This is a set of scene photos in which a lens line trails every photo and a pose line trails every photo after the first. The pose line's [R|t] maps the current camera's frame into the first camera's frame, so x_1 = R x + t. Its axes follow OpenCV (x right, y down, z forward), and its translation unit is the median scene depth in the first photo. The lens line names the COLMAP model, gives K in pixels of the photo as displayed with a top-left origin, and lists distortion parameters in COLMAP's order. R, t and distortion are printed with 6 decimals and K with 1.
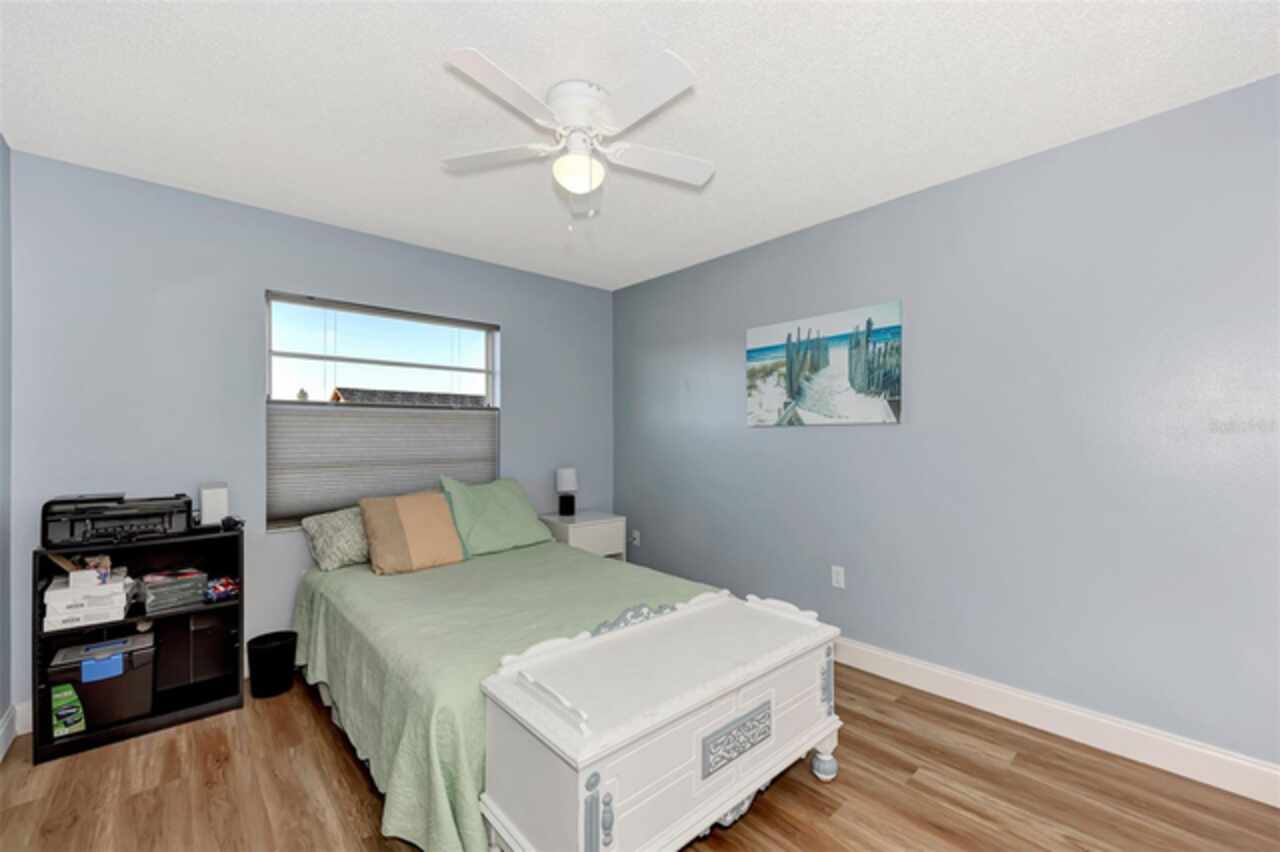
lens RADIAL K [[511.1, 0, 631.9], [0, 511.1, 433.6], [0, 0, 1]] dist [0.001823, -0.003877]
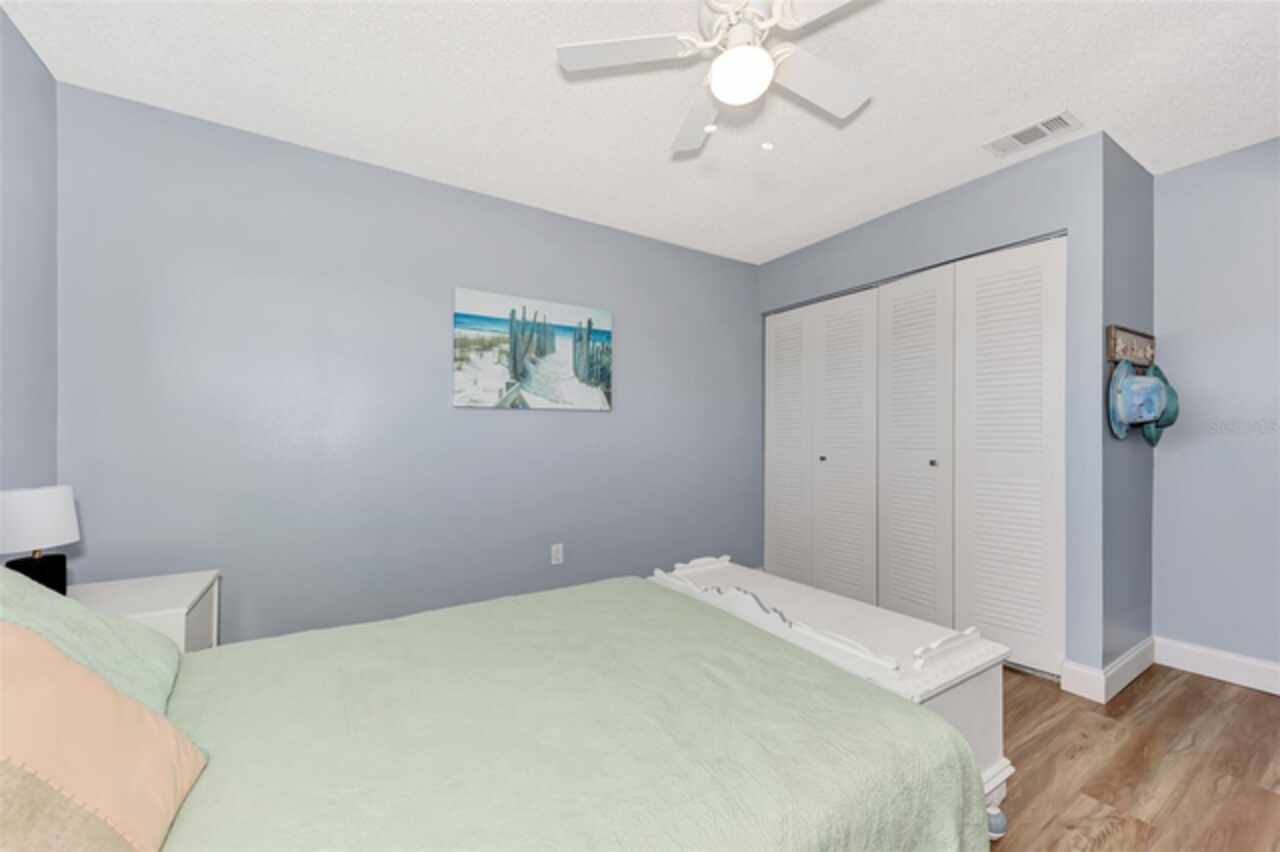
lens RADIAL K [[512.2, 0, 637.2], [0, 512.2, 433.5], [0, 0, 1]] dist [0.002188, 0.000126]
pose [[0.136418, 0.002328, 0.990649, -0.600891], [-0.003831, 0.999991, -0.001822, 0.031630], [-0.990644, -0.003546, 0.136426, 0.671043]]
